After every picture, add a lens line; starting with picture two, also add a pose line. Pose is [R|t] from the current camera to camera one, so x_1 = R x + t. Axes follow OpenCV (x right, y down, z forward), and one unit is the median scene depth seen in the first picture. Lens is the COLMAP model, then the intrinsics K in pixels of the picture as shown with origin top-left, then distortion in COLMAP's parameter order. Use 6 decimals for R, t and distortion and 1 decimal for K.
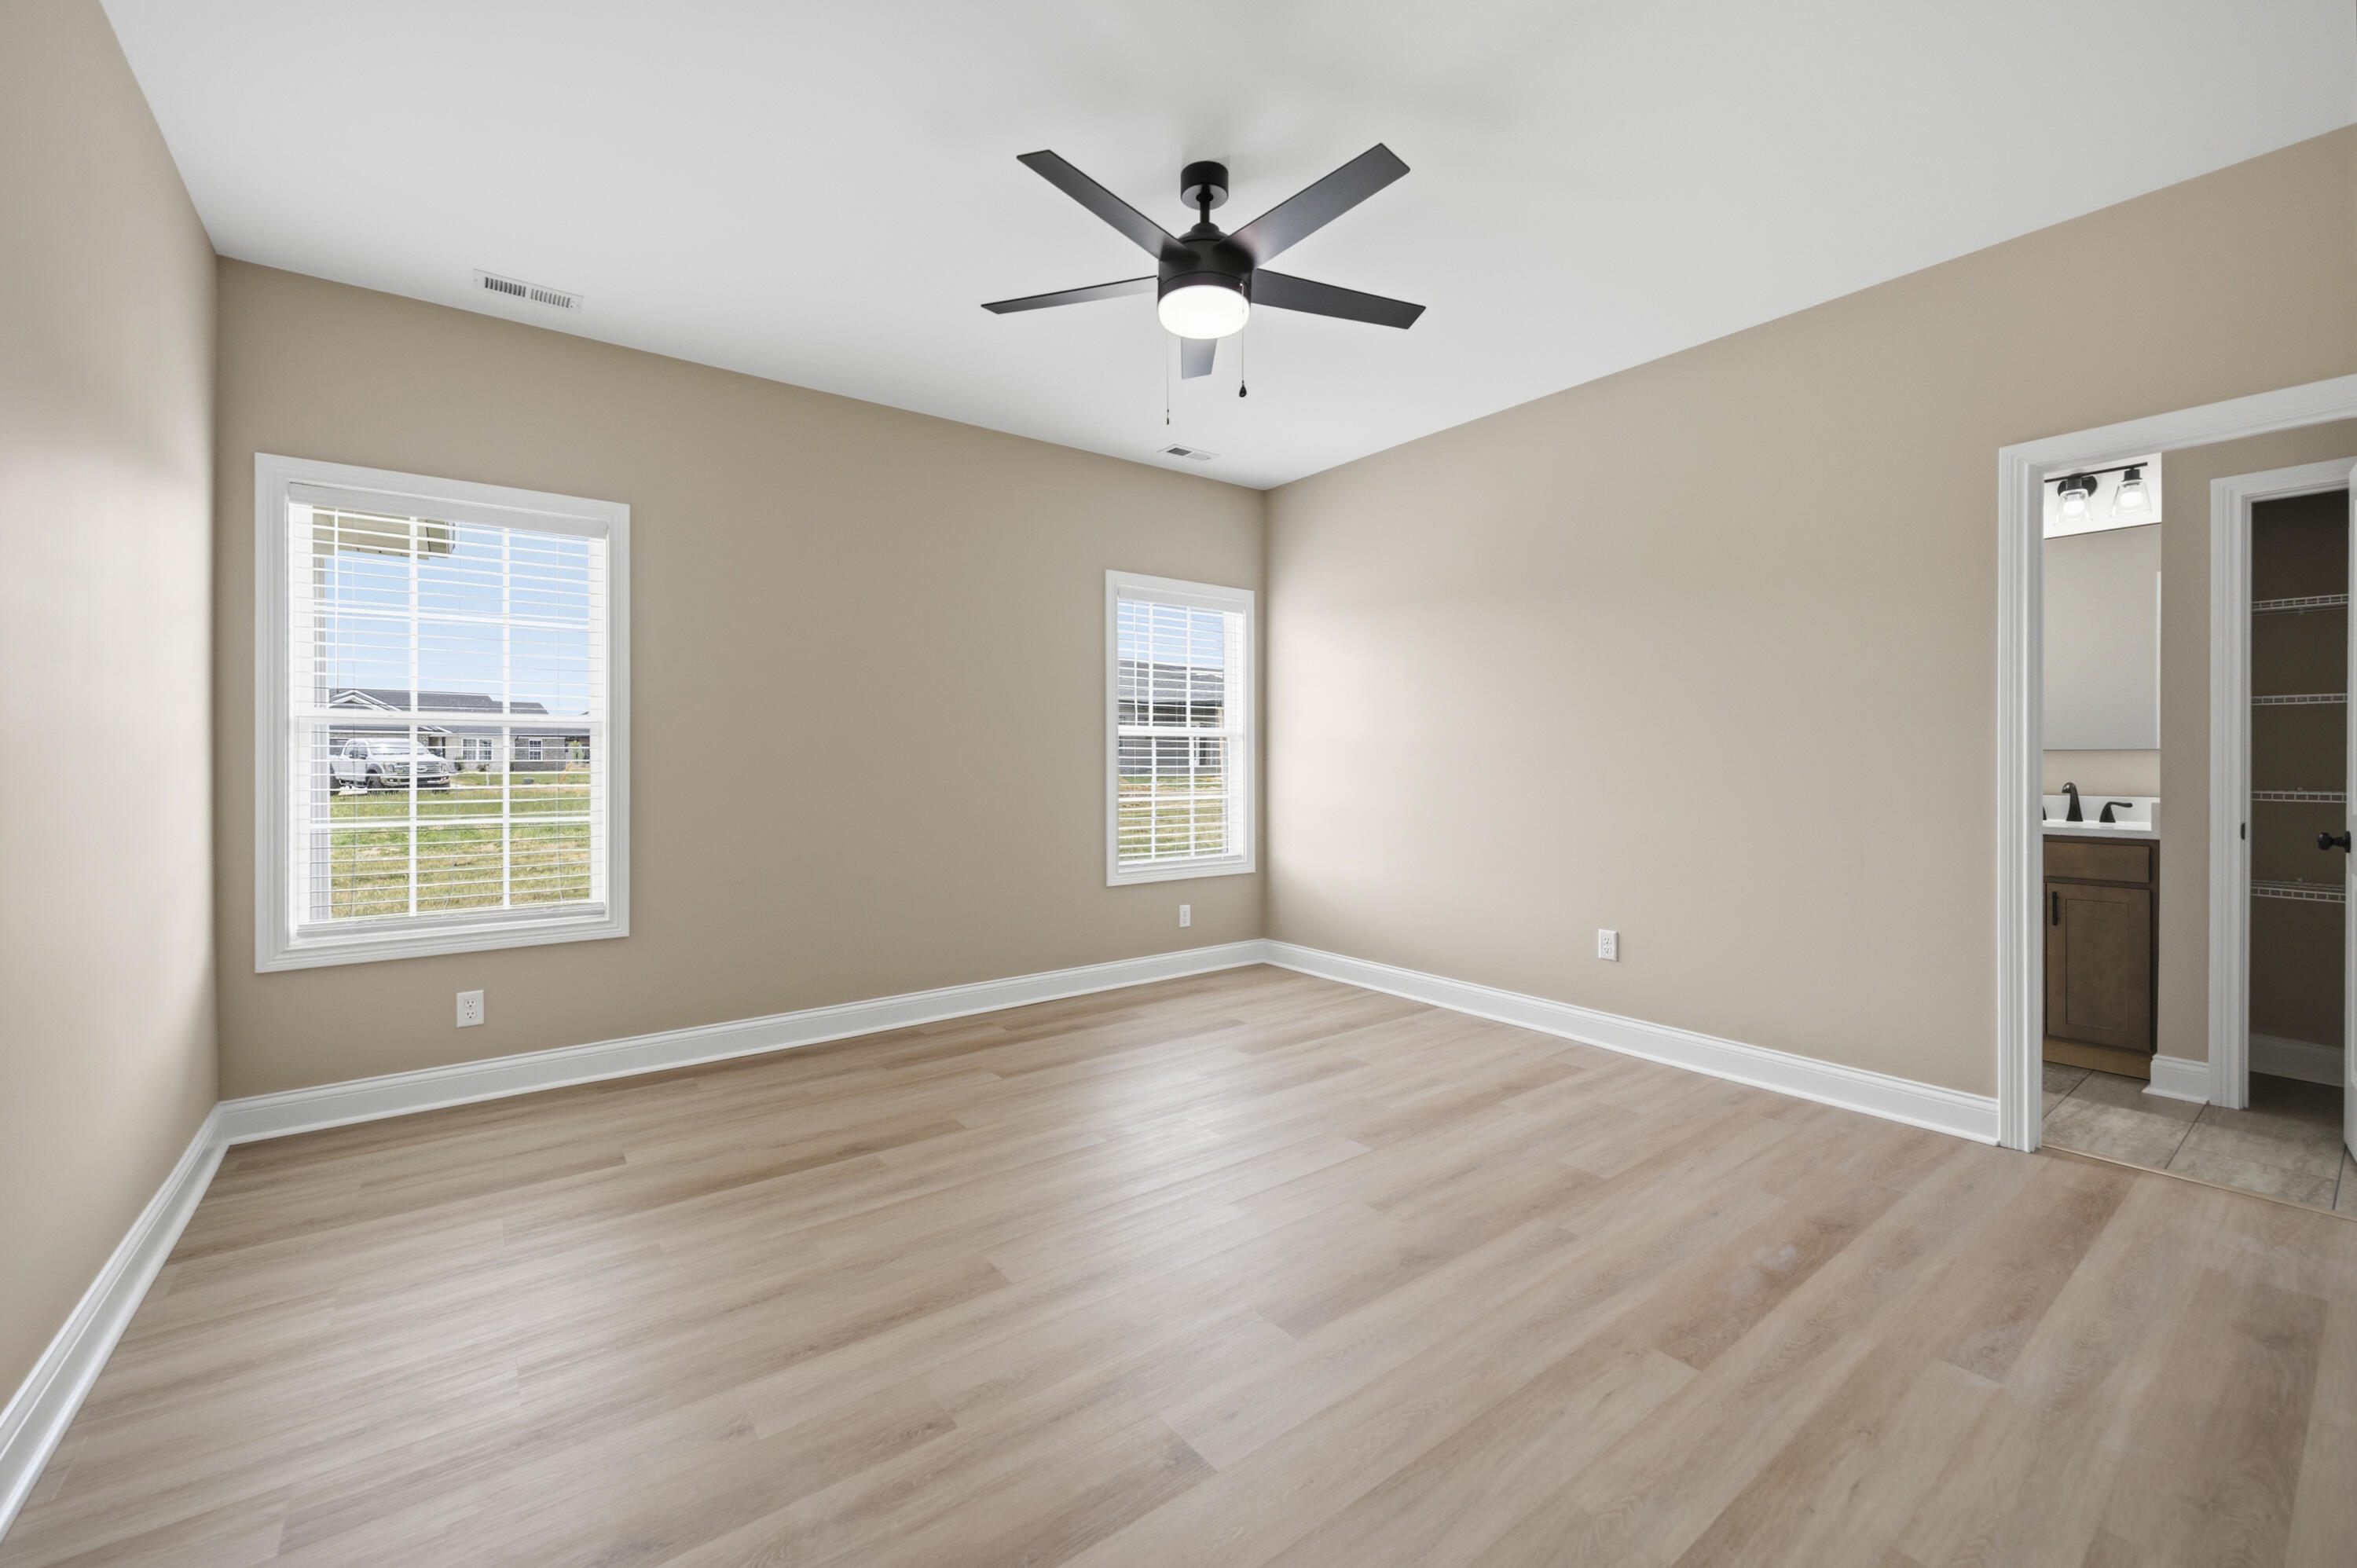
lens RADIAL K [[936.9, 0, 1172.8], [0, 936.9, 784.3], [0, 0, 1]] dist [-0.001186, -0.000020]
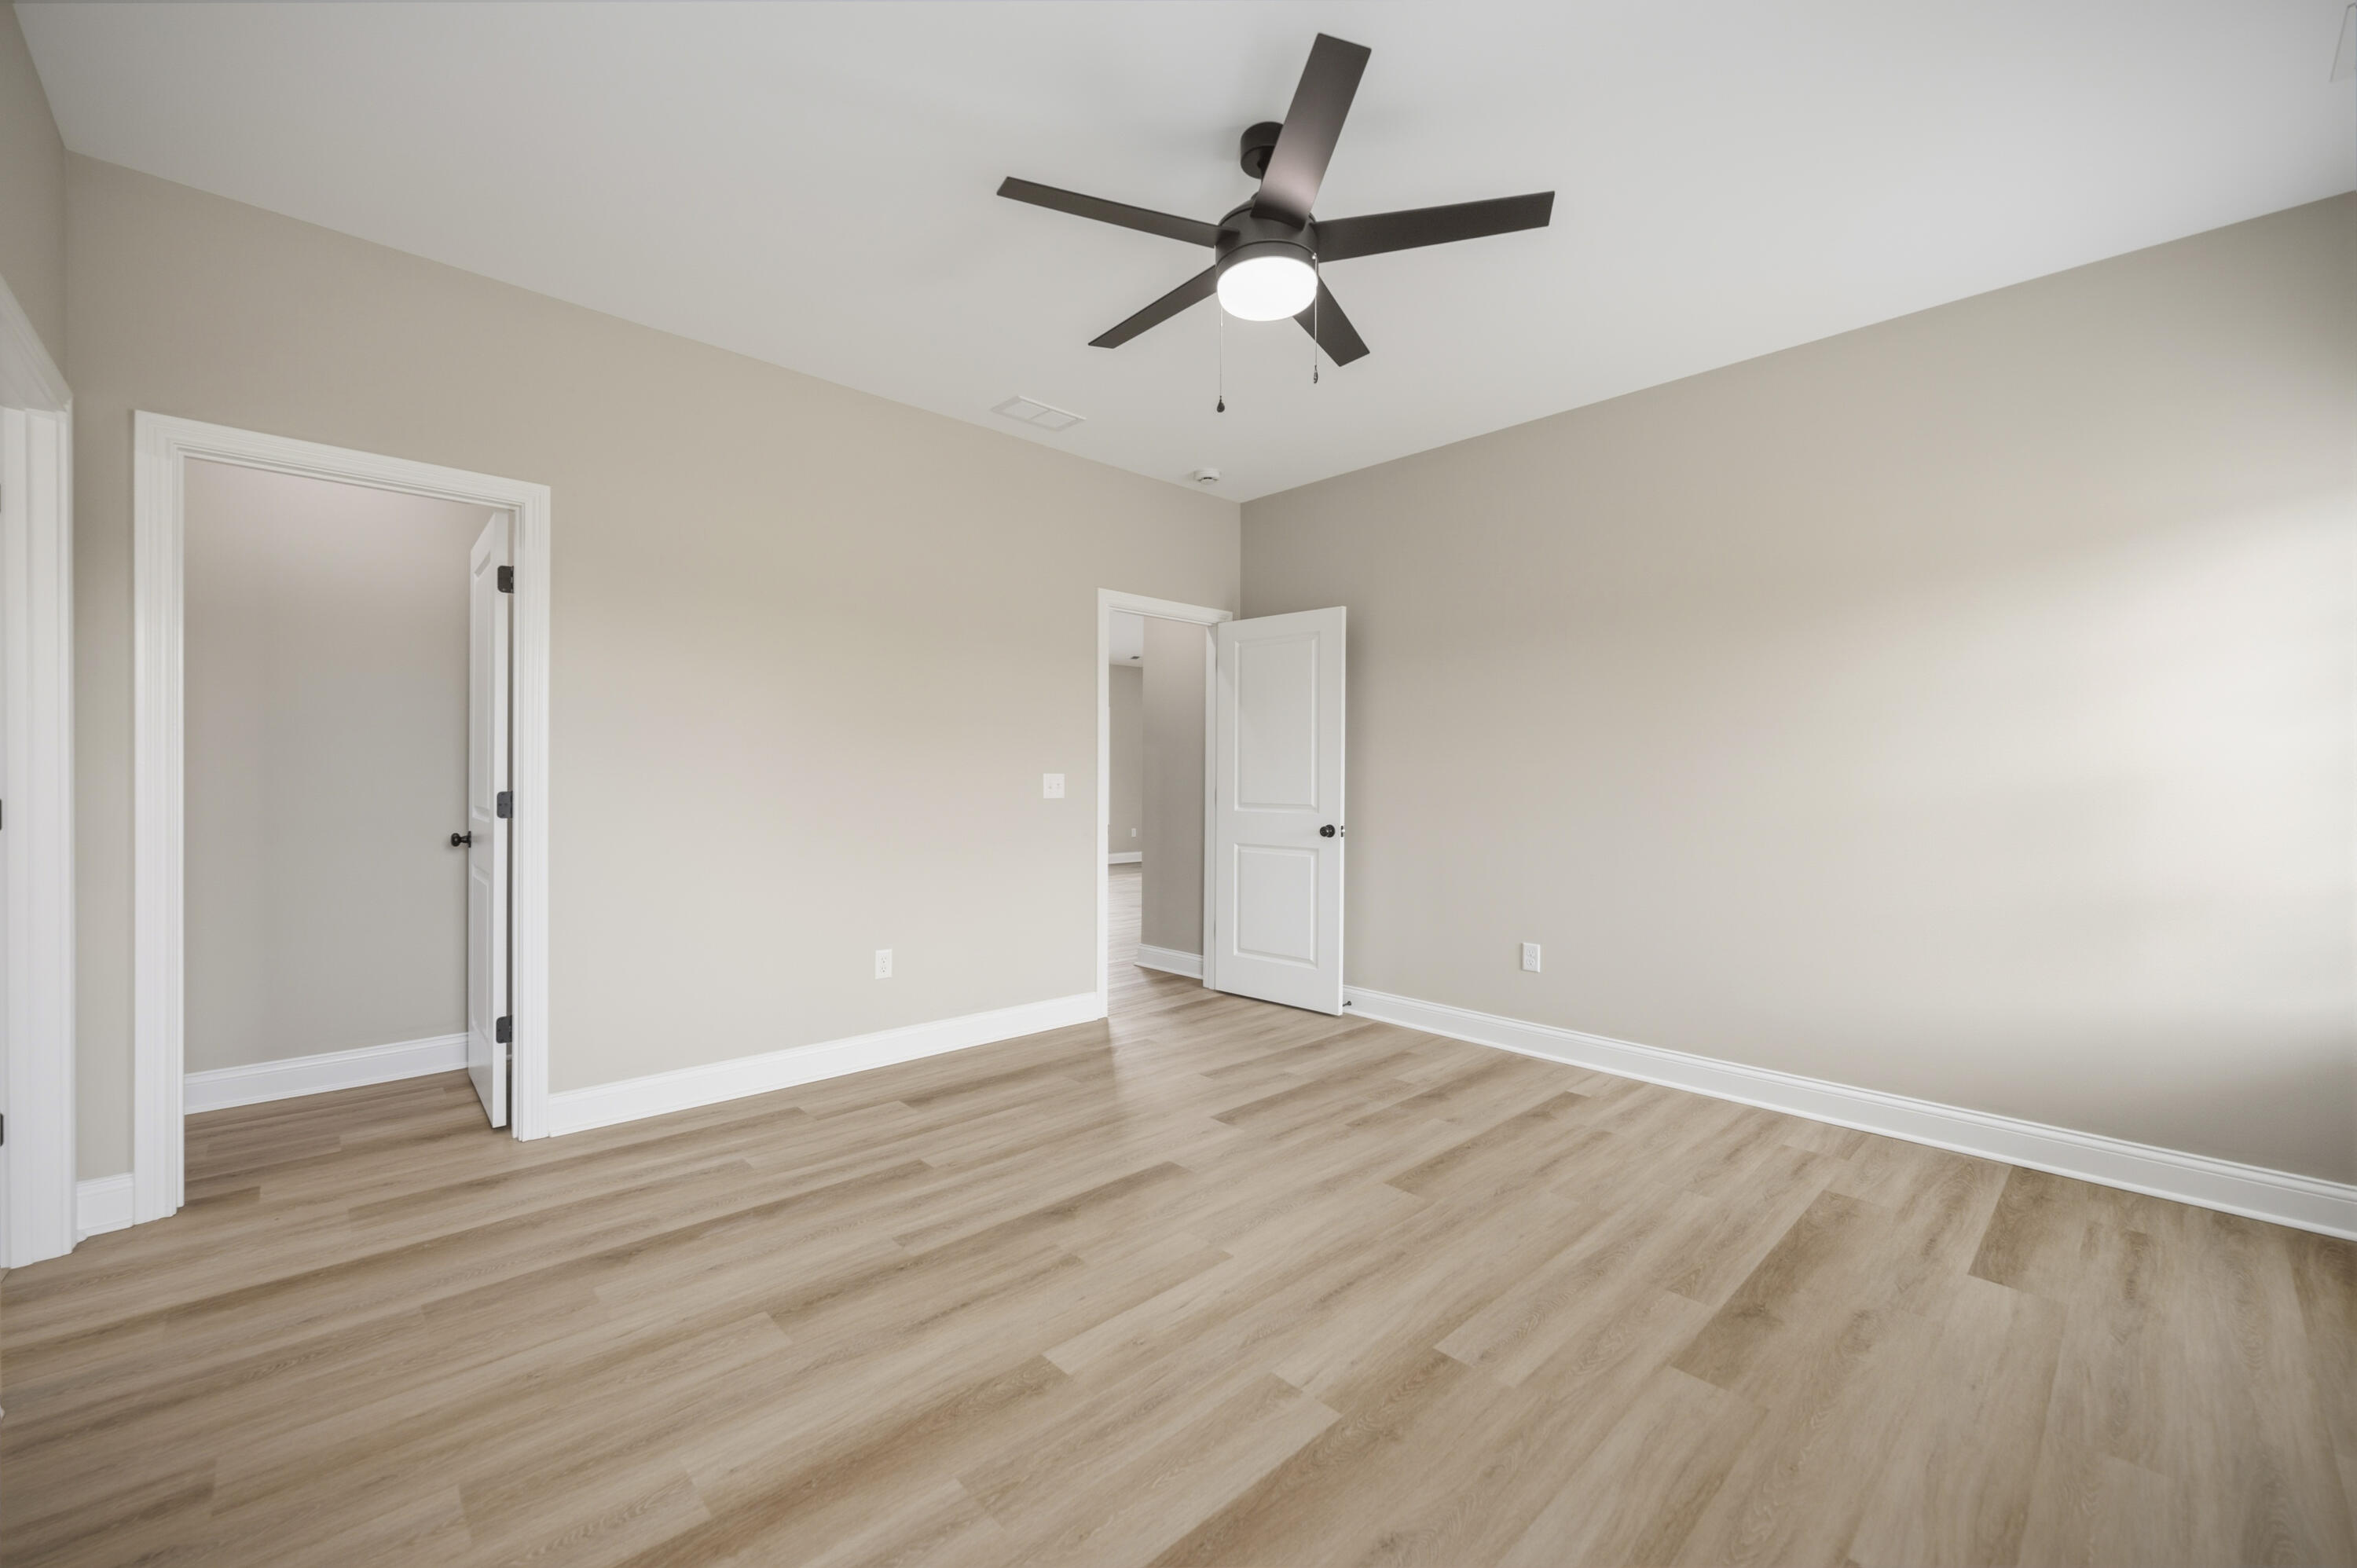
lens RADIAL K [[936.9, 0, 1172.8], [0, 936.9, 784.3], [0, 0, 1]] dist [-0.001186, -0.000020]
pose [[-0.994563, -0.003895, -0.104066, 0.237826], [-0.006656, 0.999635, 0.026197, -0.050707], [0.103925, 0.026747, -0.994225, 2.076818]]
